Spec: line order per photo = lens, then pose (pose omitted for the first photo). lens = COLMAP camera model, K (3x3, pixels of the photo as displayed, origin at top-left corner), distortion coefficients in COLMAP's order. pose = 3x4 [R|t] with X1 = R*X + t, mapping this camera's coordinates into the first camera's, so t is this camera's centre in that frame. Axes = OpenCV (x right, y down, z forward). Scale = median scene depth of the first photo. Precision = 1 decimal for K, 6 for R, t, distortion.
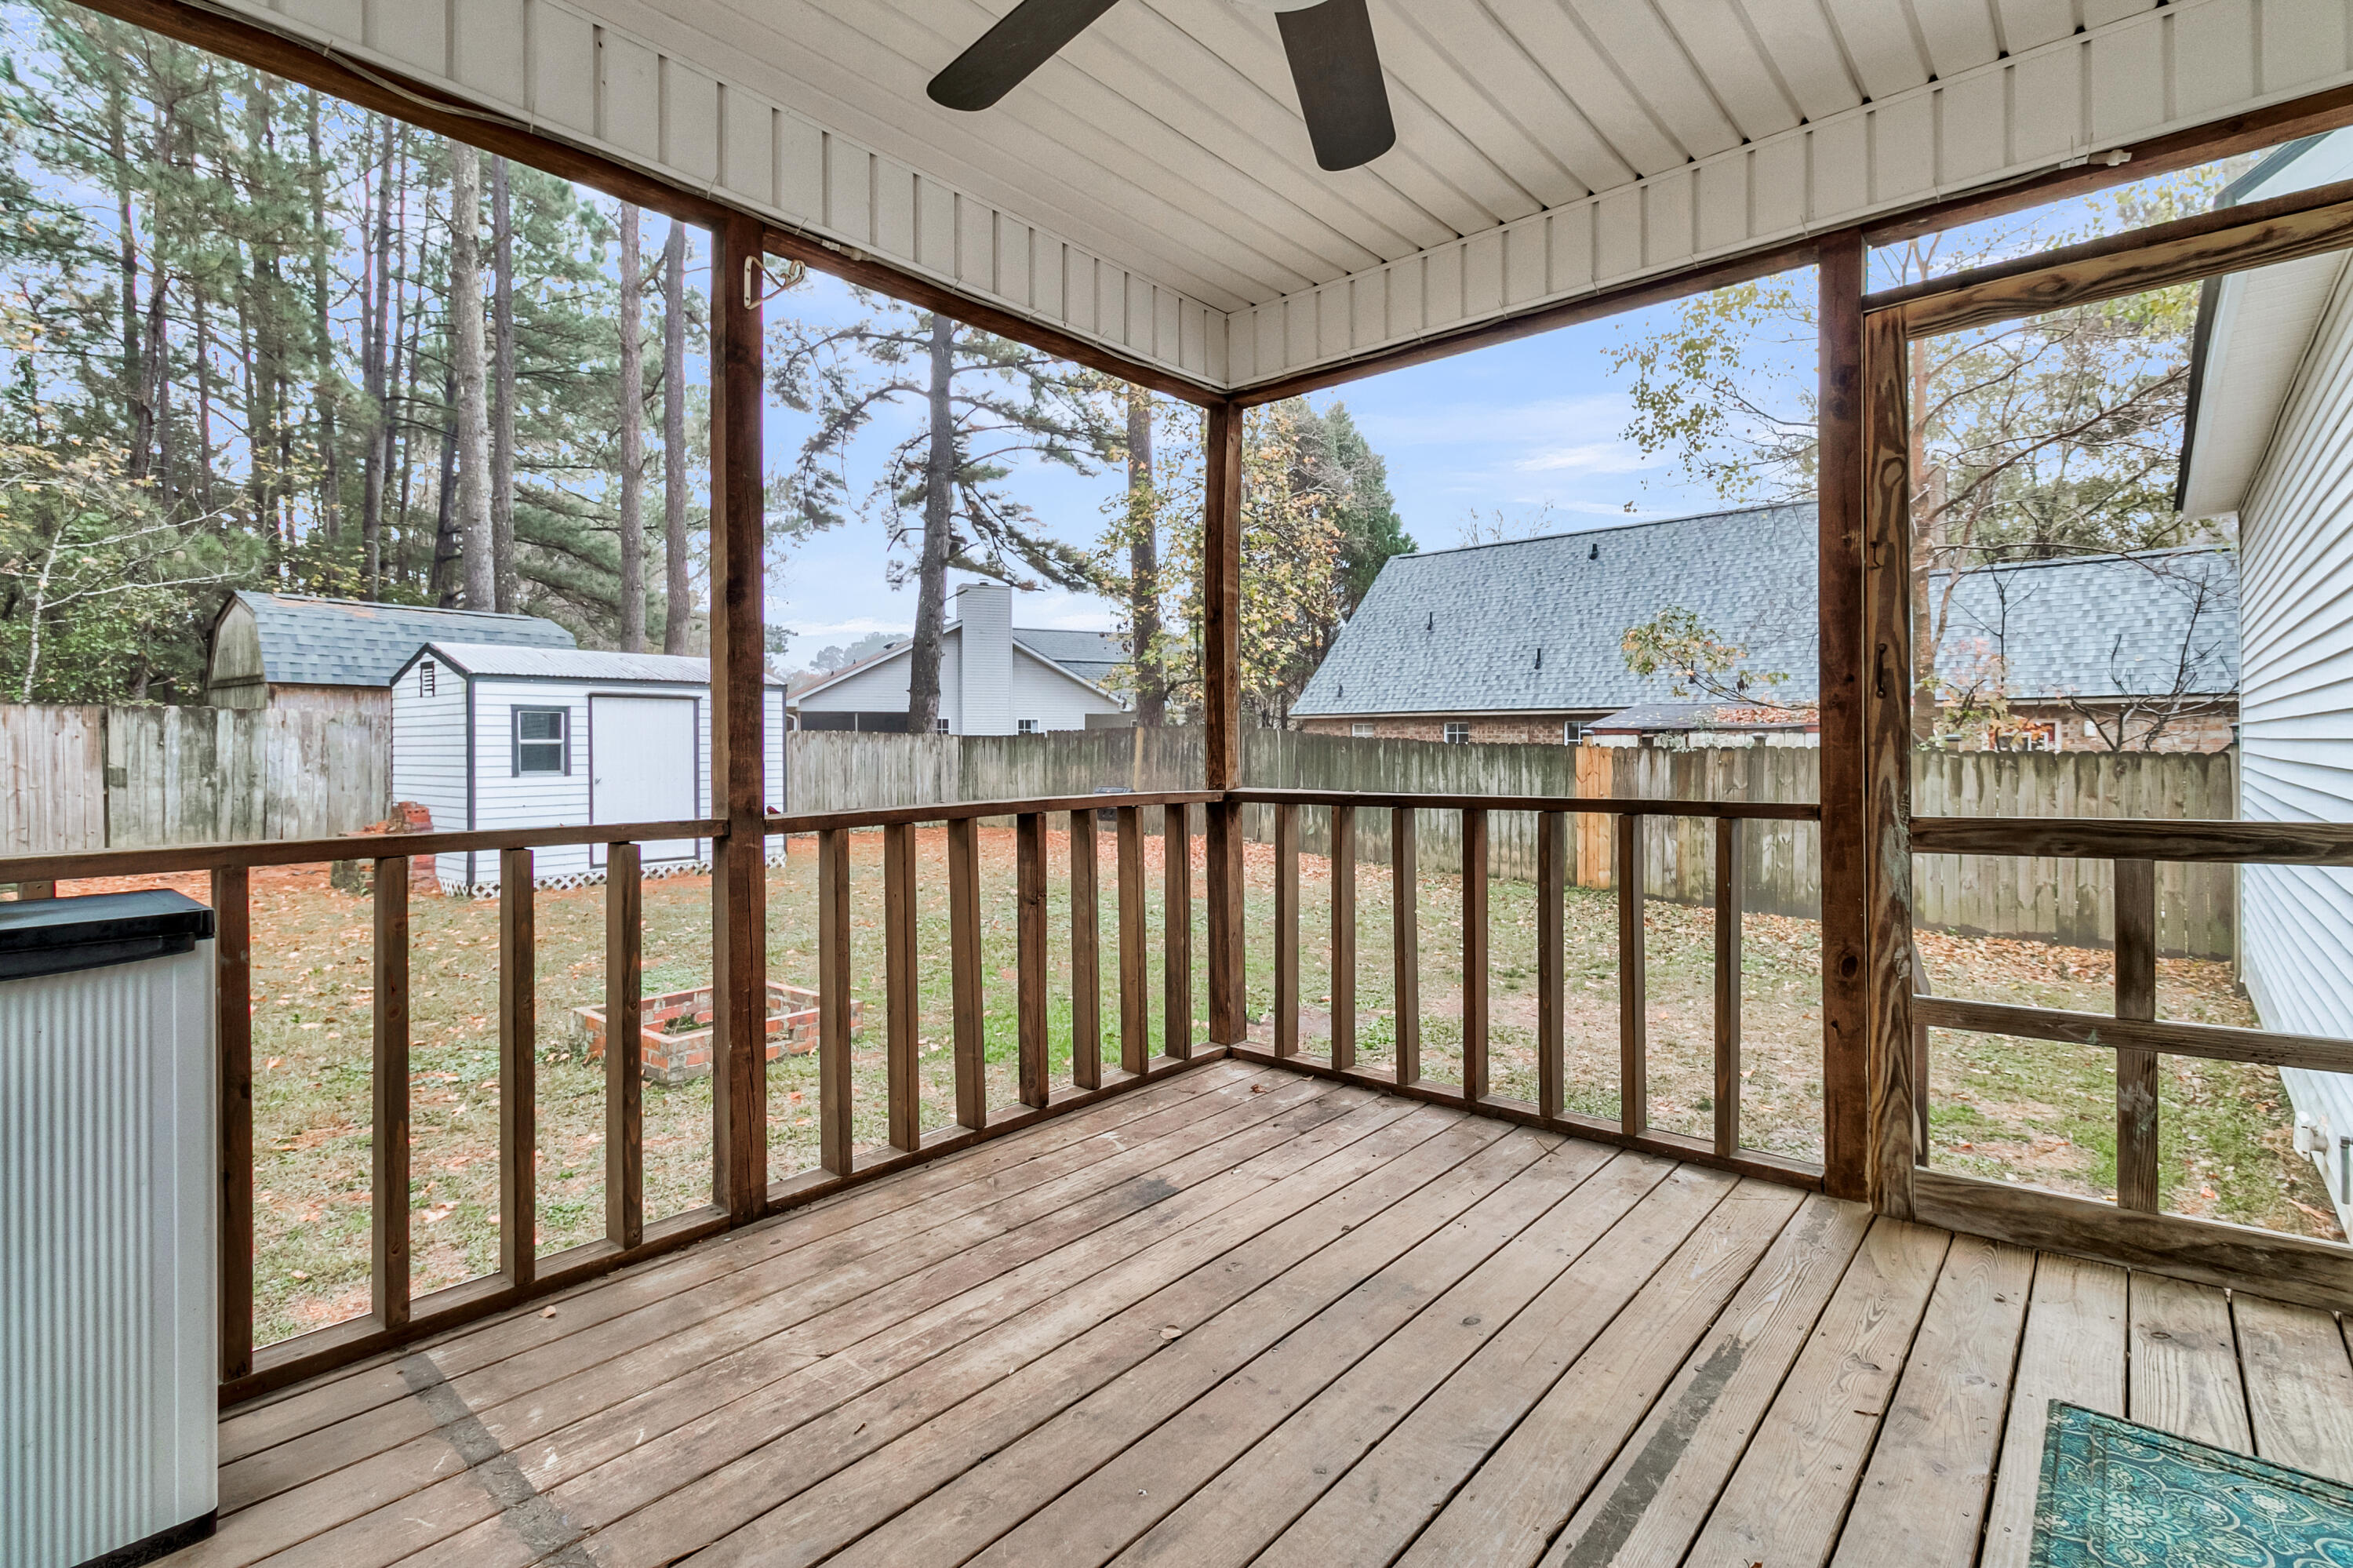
lens RADIAL K [[1108.5, 0, 1191.4], [0, 1108.5, 743.4], [0, 0, 1]] dist [0.000045, 0.000242]
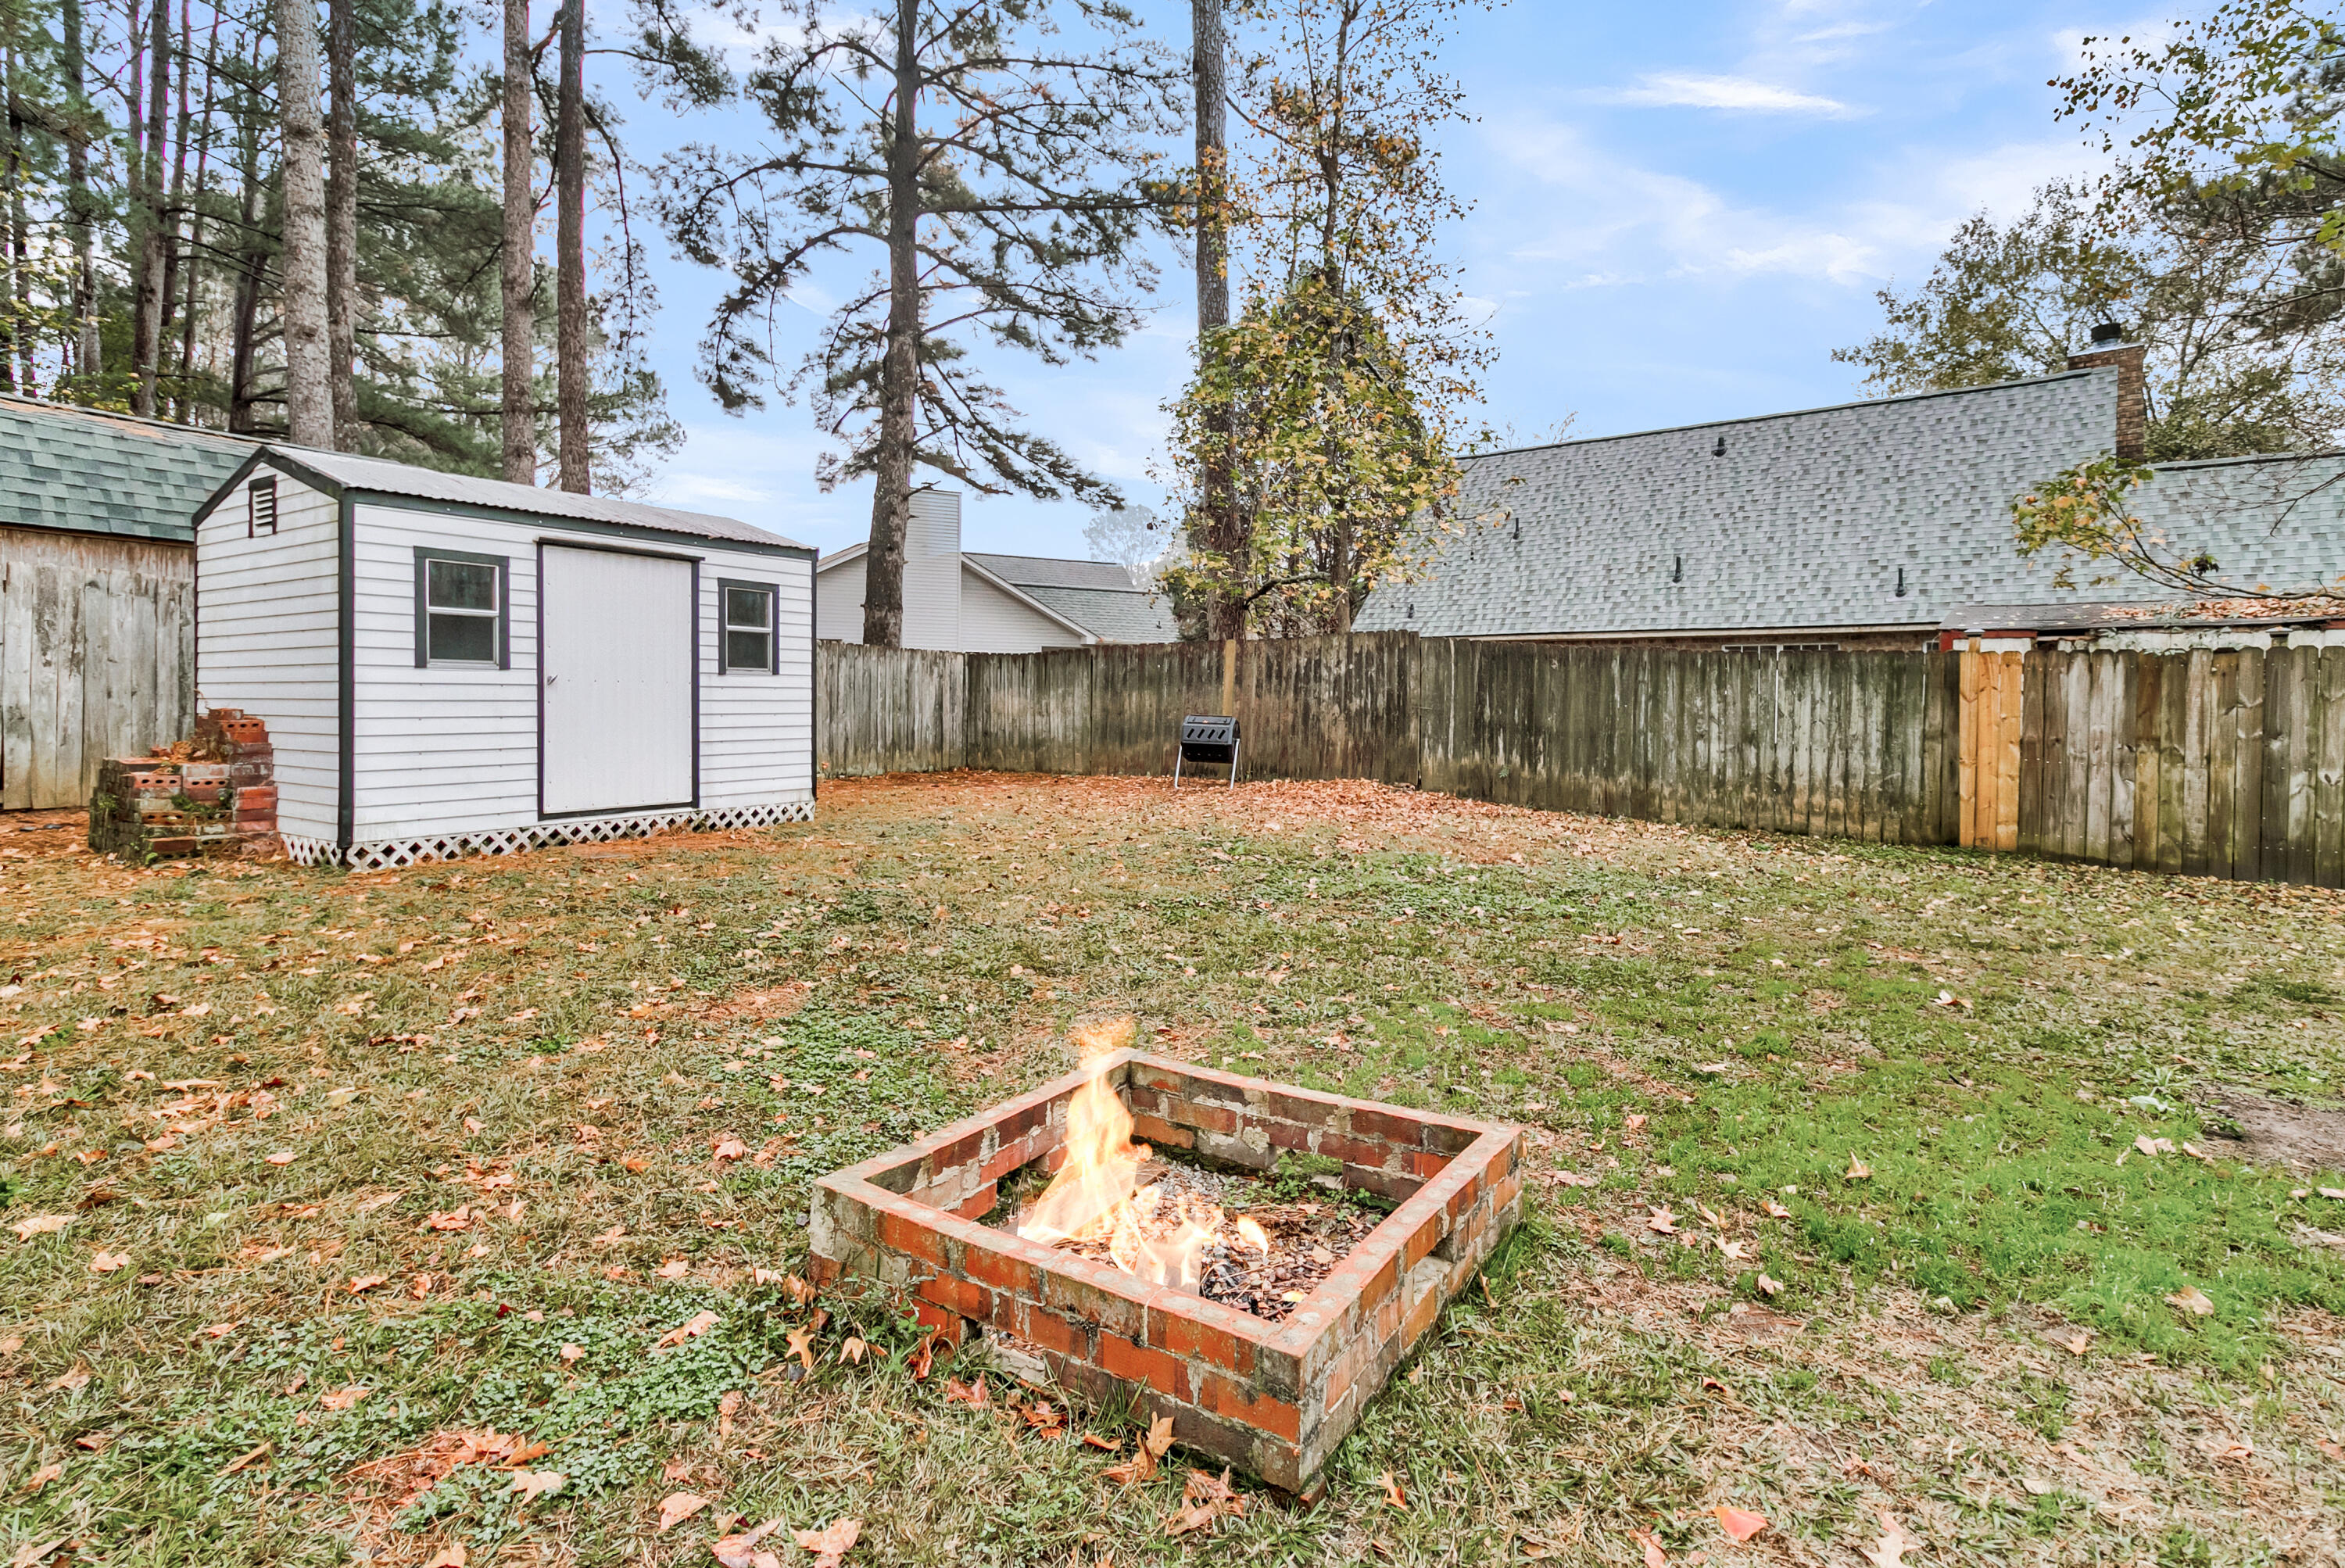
lens RADIAL K [[1150.0, 0, 1156.1], [0, 1150.0, 711.4], [0, 0, 1]] dist [0.001371, 0.000164]
pose [[0.995927, 0.008839, 0.089732, -0.224364], [-0.009627, 0.999919, 0.008359, 0.037718], [-0.089651, -0.009188, 0.995931, 0.285834]]
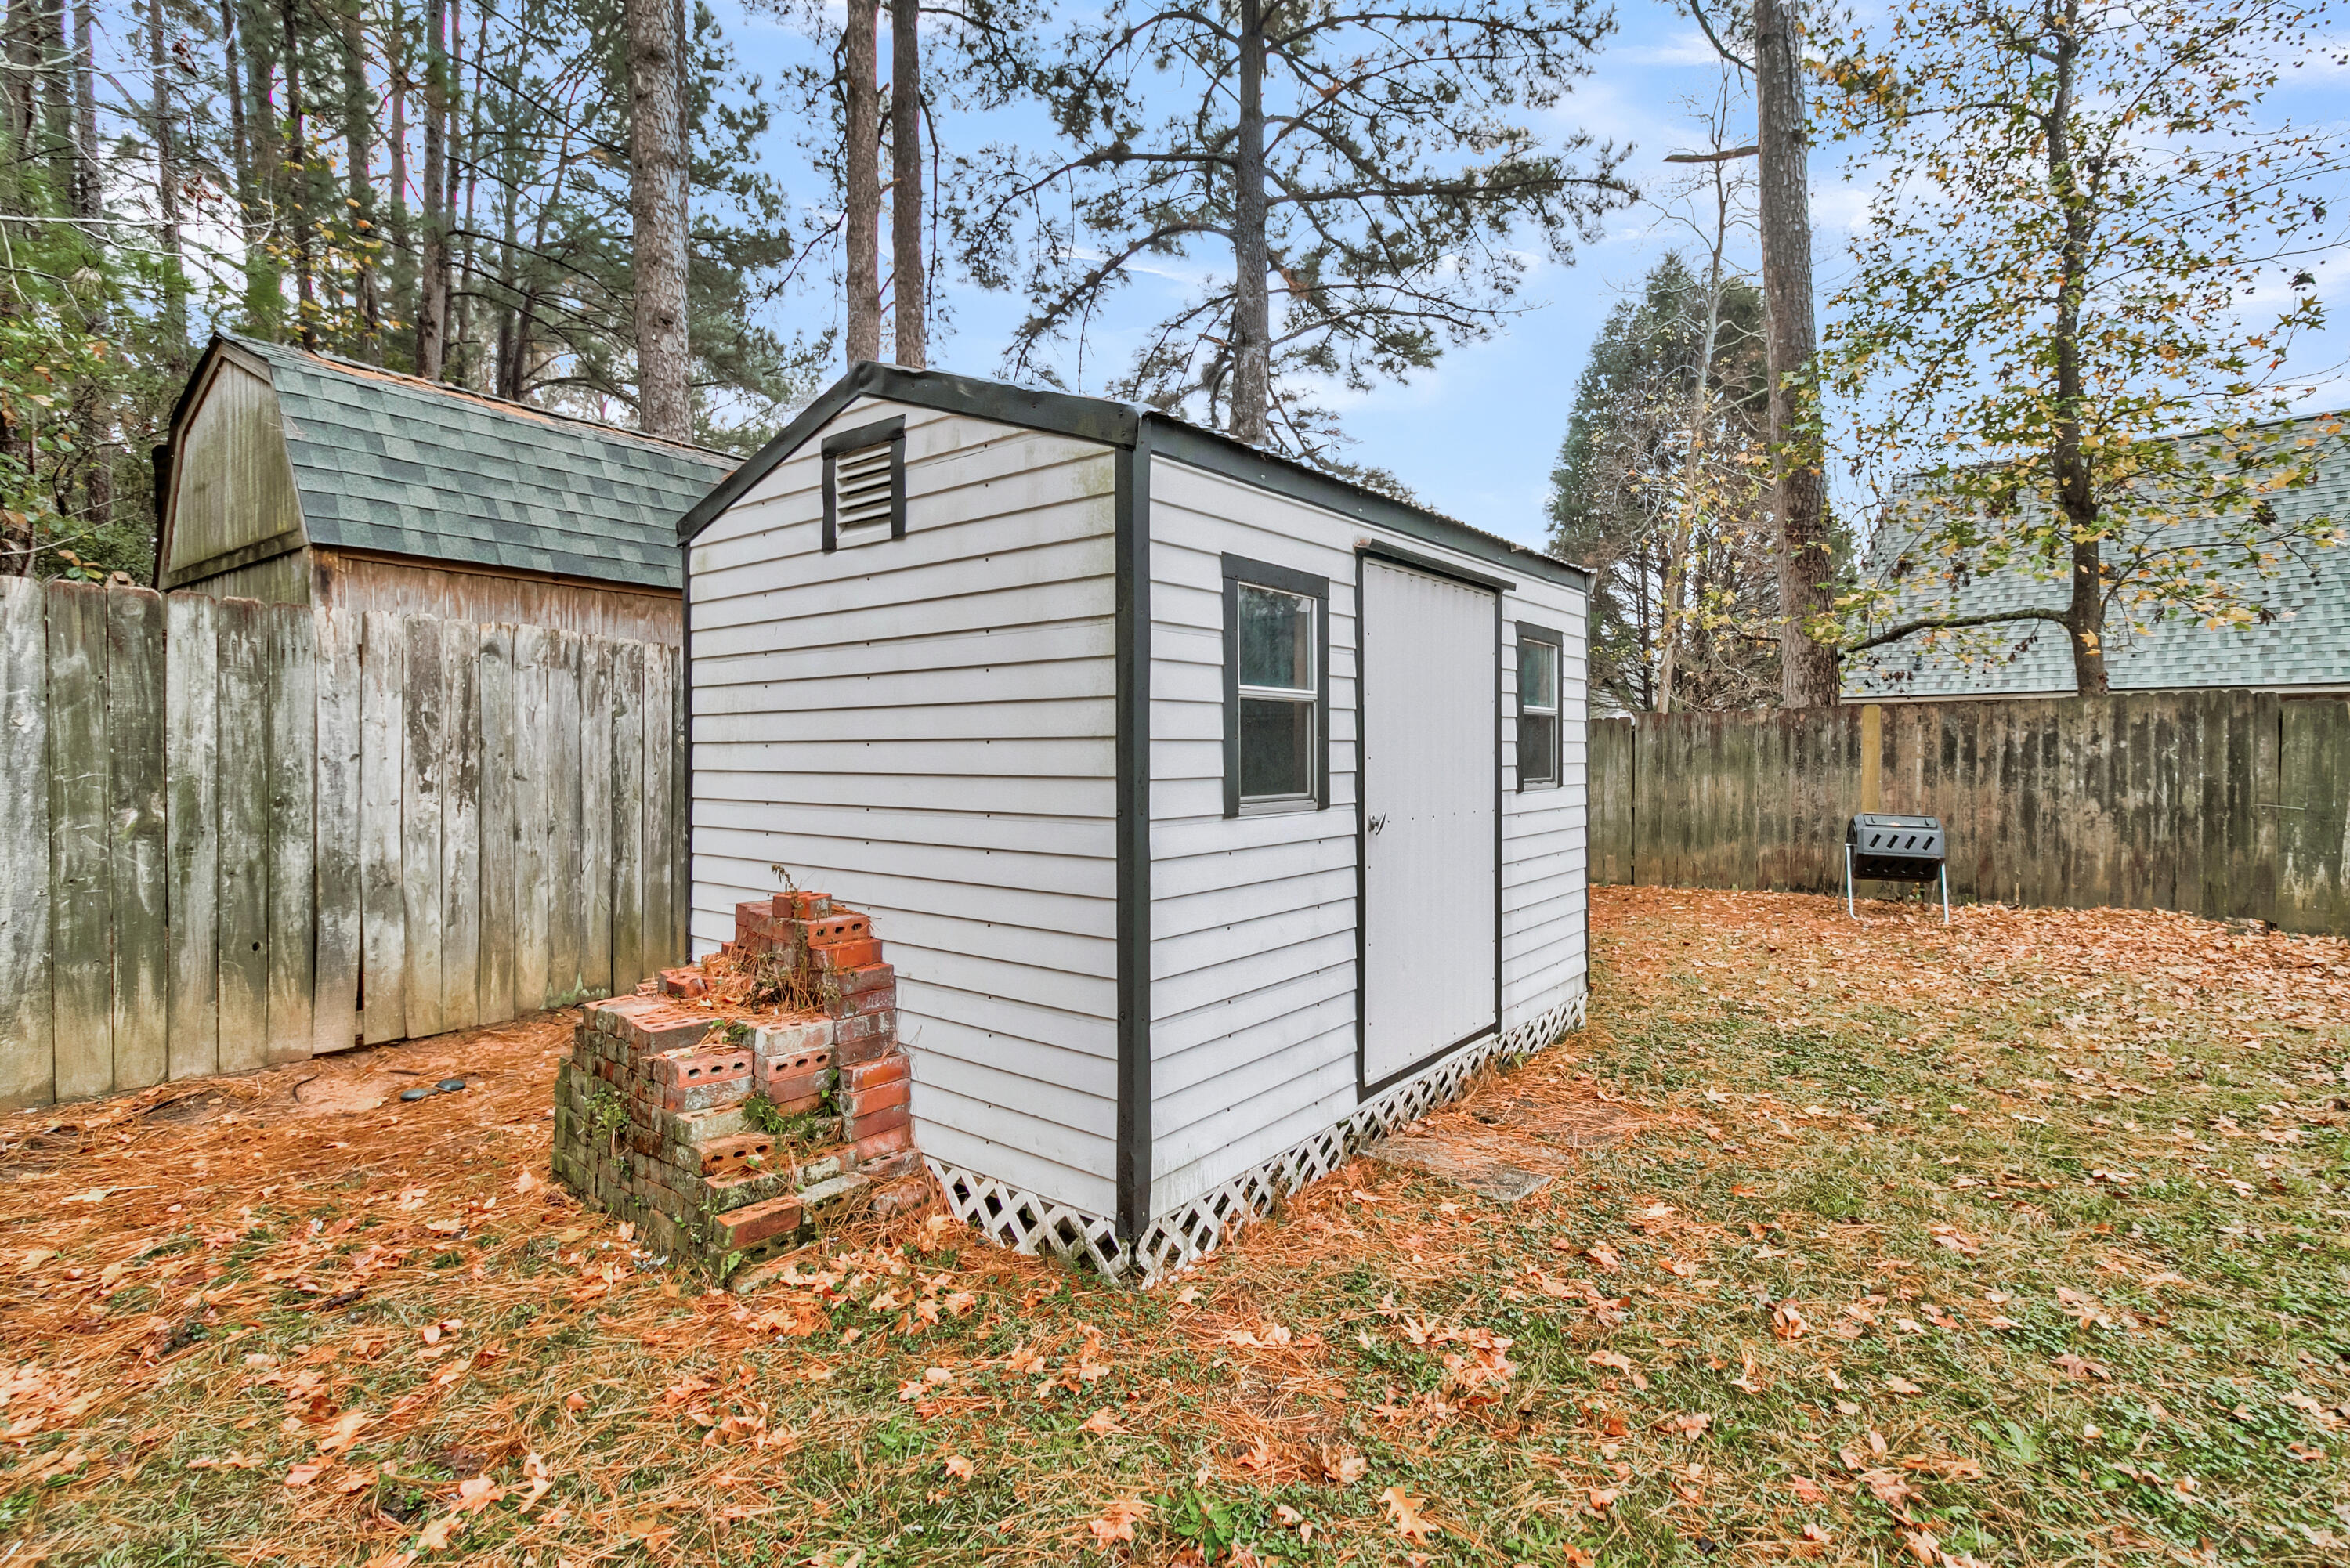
lens RADIAL K [[1094.9, 0, 1186.7], [0, 1094.9, 773.5], [0, 0, 1]] dist [0.002055, 0.000355]
pose [[0.999986, 0.002556, 0.004661, -0.521411], [-0.002652, 0.999782, 0.020701, 0.011495], [-0.004607, -0.020713, 0.999775, 0.607157]]
